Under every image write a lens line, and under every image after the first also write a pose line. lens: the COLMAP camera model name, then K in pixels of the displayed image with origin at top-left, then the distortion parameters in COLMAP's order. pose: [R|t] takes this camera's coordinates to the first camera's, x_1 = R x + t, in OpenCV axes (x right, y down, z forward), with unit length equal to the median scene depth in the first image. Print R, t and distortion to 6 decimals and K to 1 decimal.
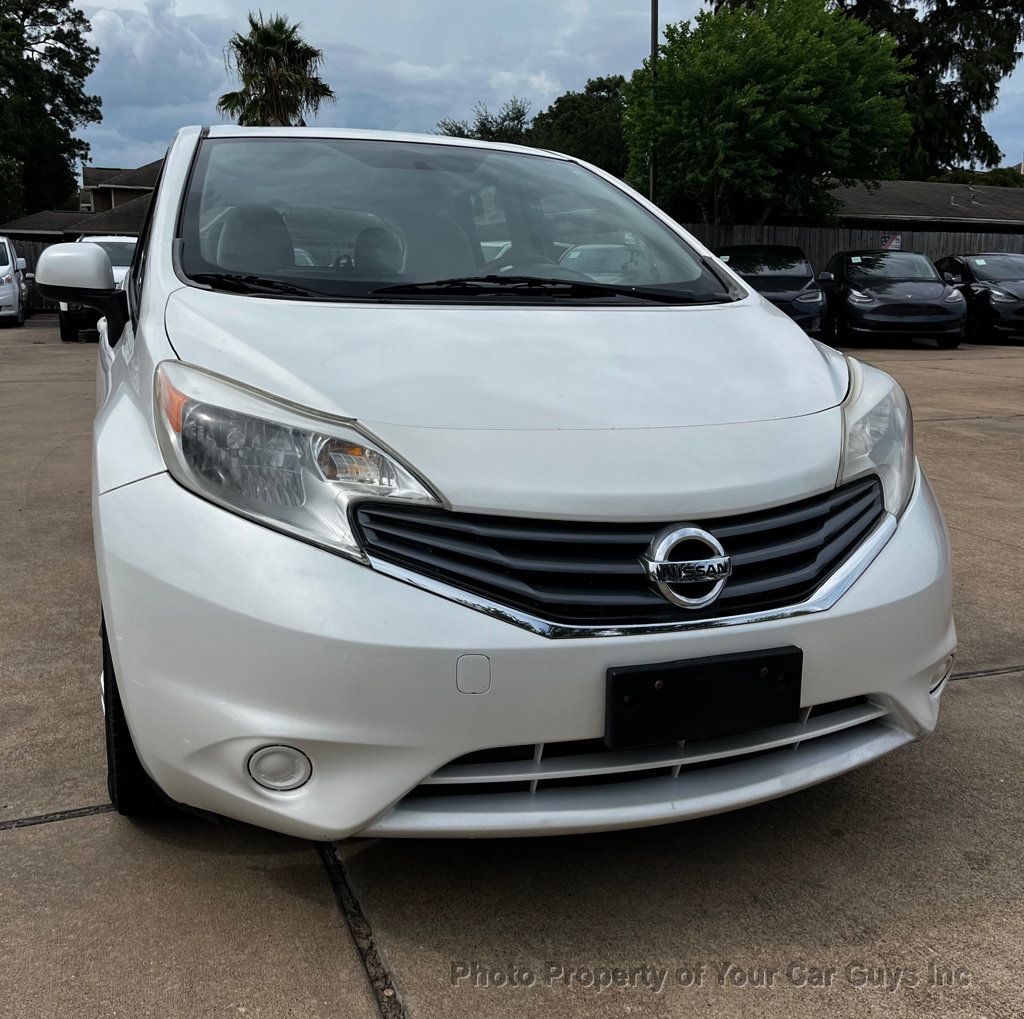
lens RADIAL K [[1069.2, 0, 511.4], [0, 1069.2, 460.0], [0, 0, 1]] dist [0.064089, -0.065606]
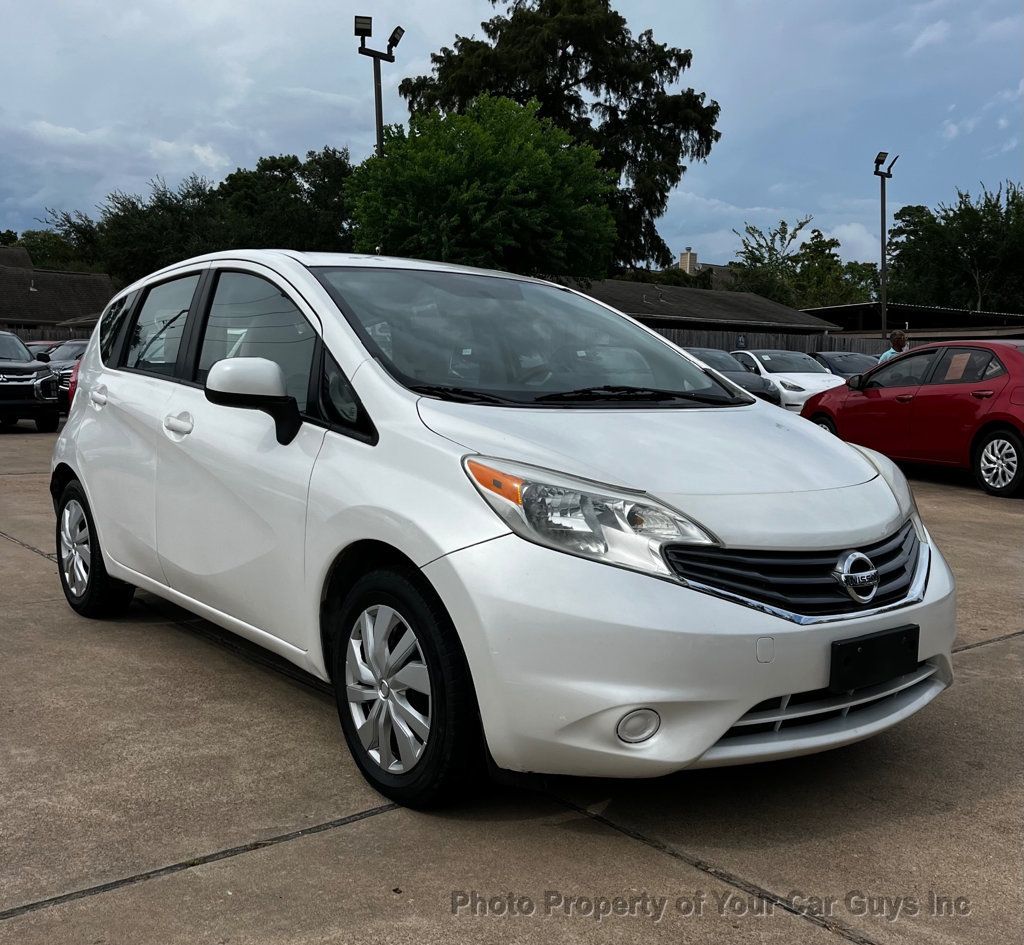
lens RADIAL K [[1103.0, 0, 547.2], [0, 1103.0, 518.8], [0, 0, 1]] dist [0.046404, 0.031251]
pose [[0.947307, -0.041055, 0.317685, -0.520943], [0.050144, 0.998532, -0.020481, 0.016697], [-0.316378, 0.035332, 0.947975, -0.264553]]
